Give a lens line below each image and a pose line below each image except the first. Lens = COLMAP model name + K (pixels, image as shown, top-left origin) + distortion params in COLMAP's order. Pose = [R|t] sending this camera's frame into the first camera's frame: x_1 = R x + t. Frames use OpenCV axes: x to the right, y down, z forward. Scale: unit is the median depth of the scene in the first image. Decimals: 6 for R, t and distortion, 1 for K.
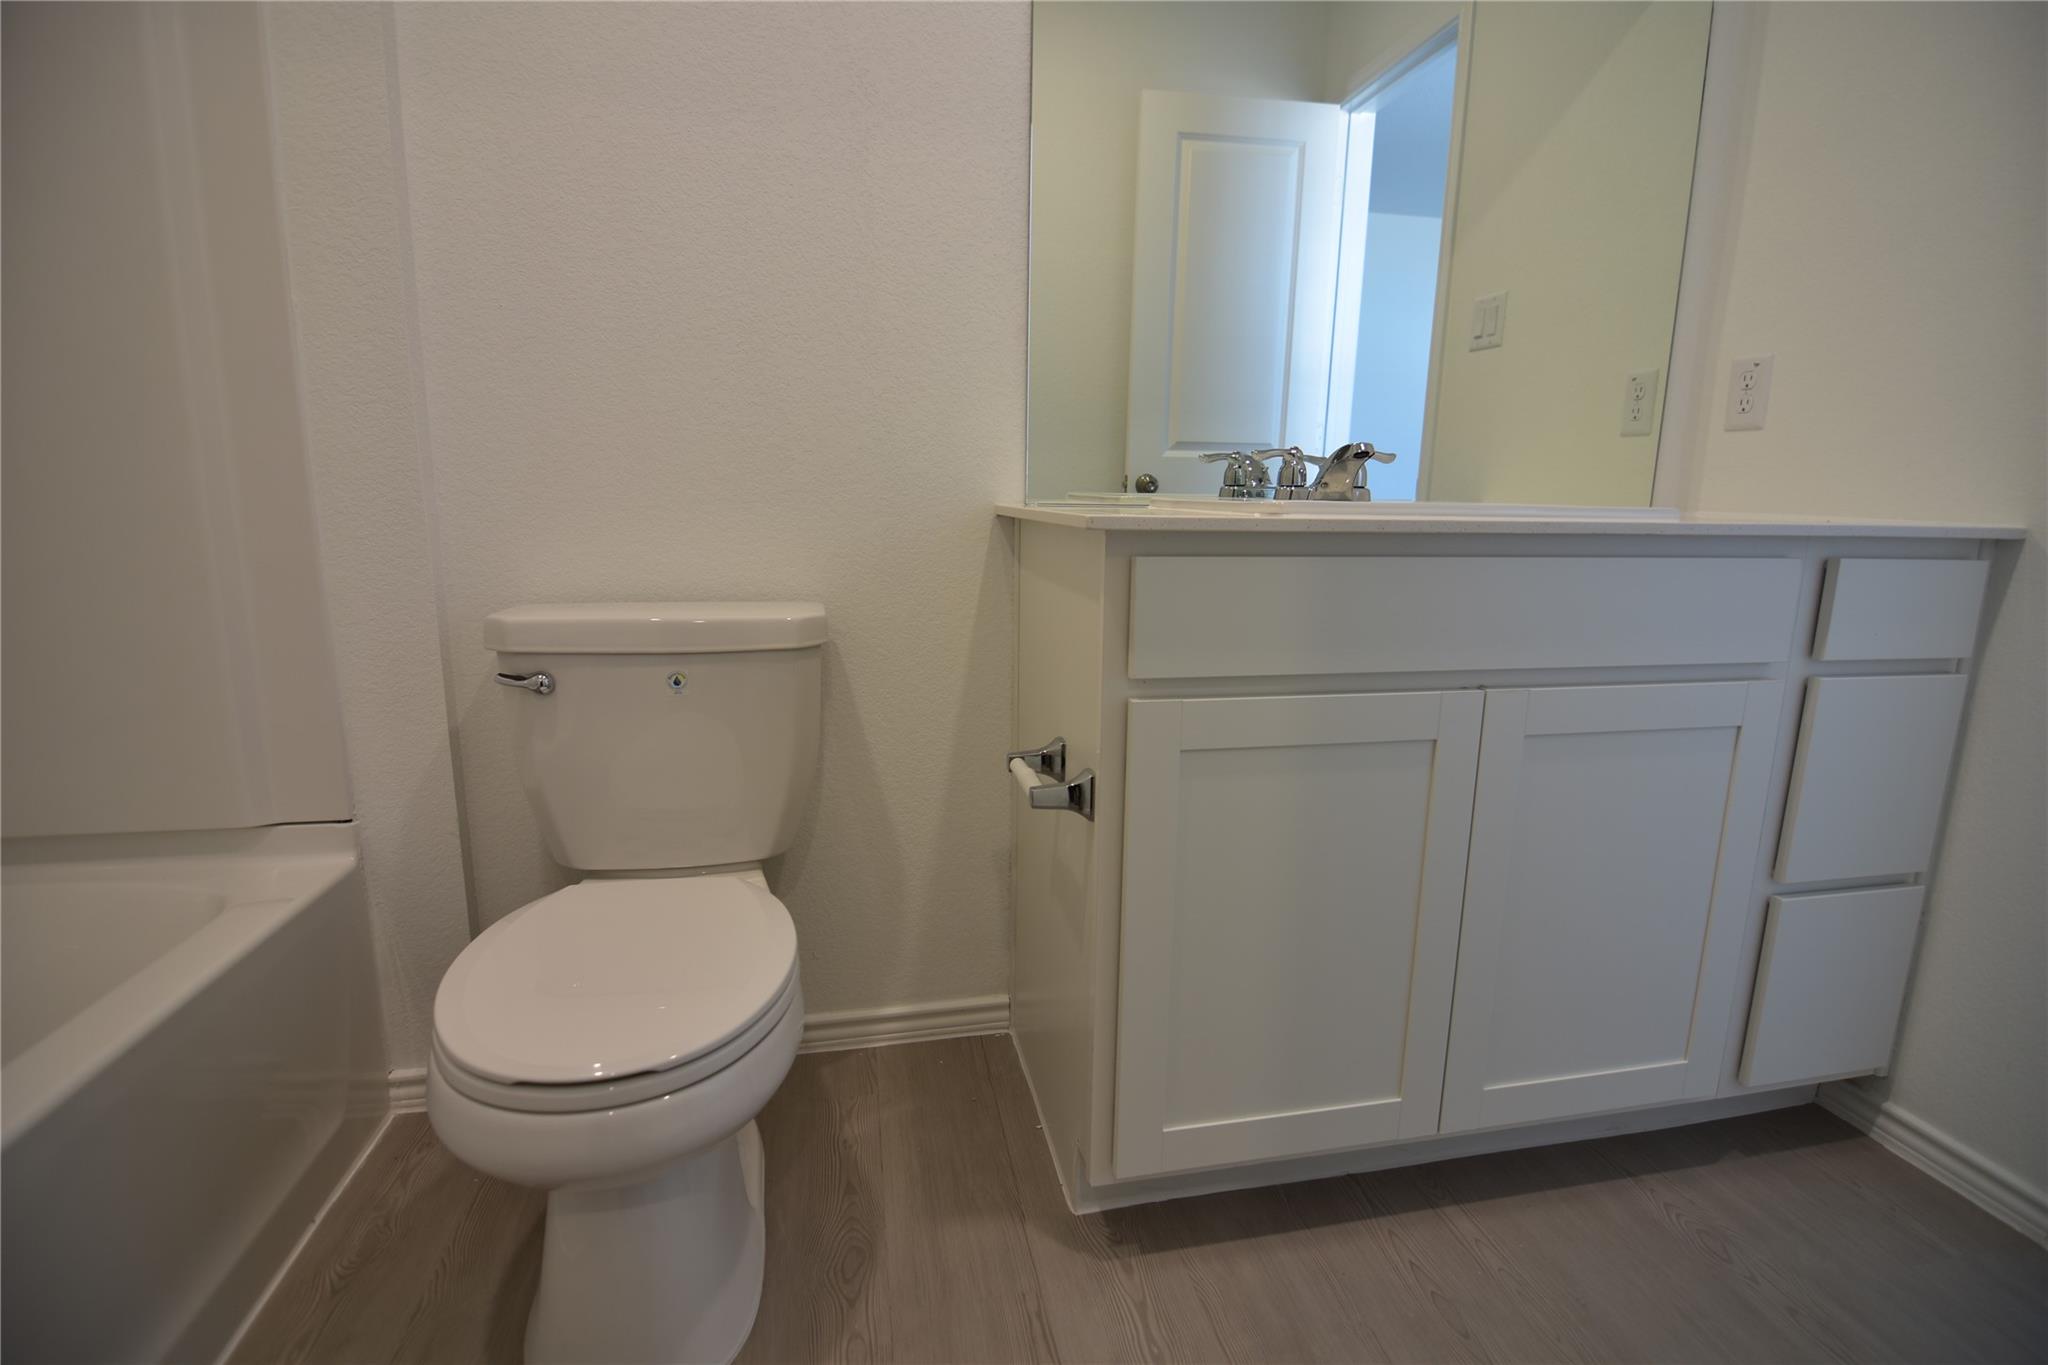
lens RADIAL K [[984.6, 0, 1043.4], [0, 984.6, 682.4], [0, 0, 1]] dist [-0.012433, -0.001234]
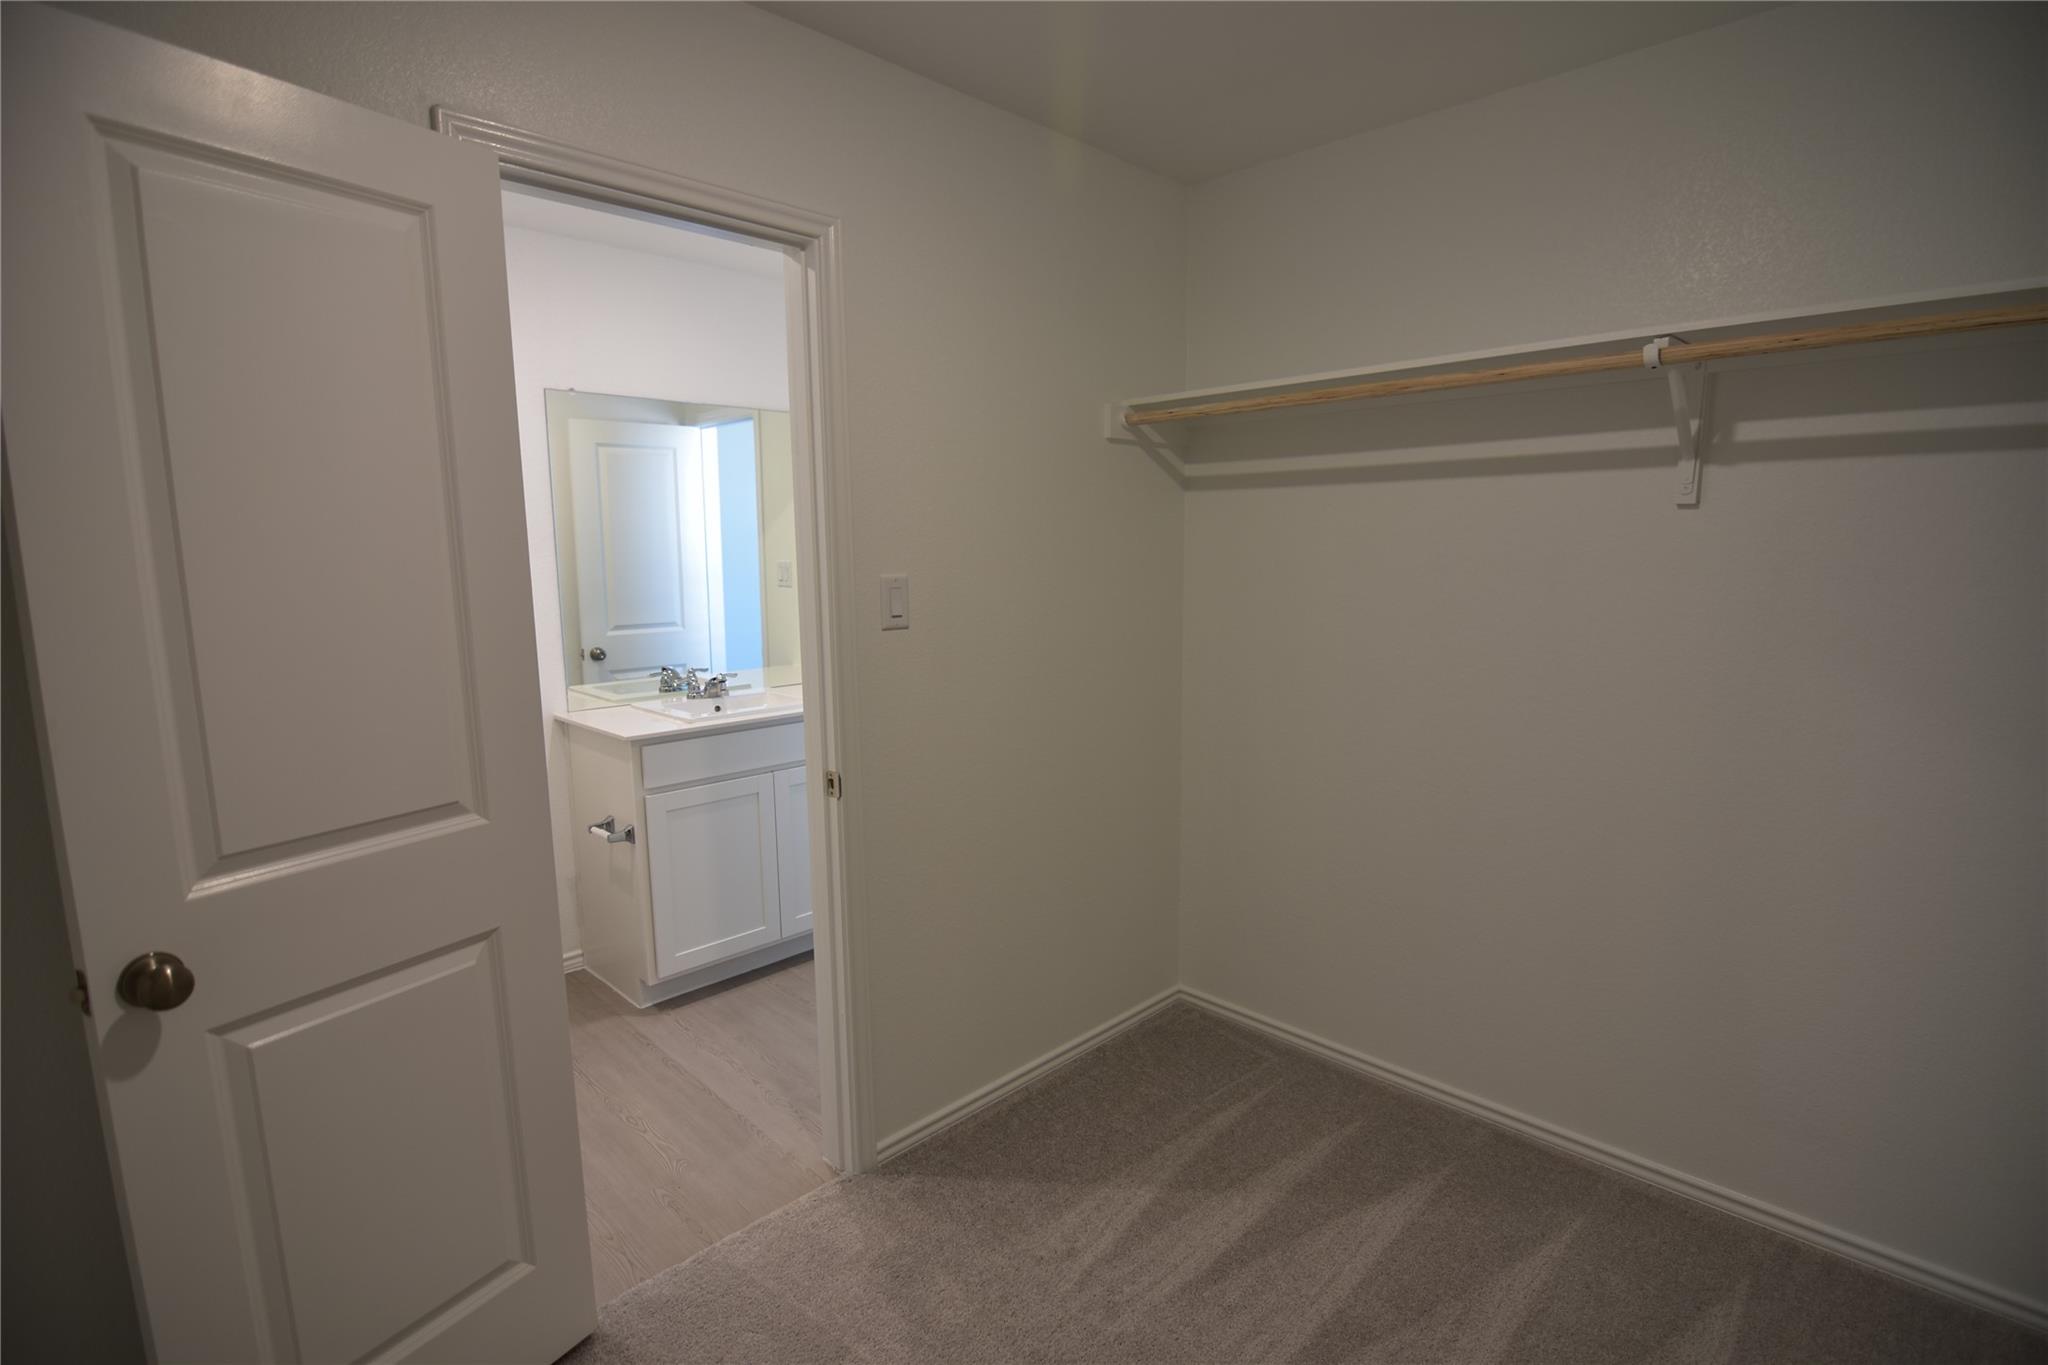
lens RADIAL K [[984.6, 0, 1043.4], [0, 984.6, 682.4], [0, 0, 1]] dist [-0.012433, -0.001234]
pose [[0.831354, -0.100753, 0.546534, -0.341210], [0.128054, 0.991695, -0.011969, -0.092448], [-0.540789, 0.079936, 0.837351, -1.444009]]
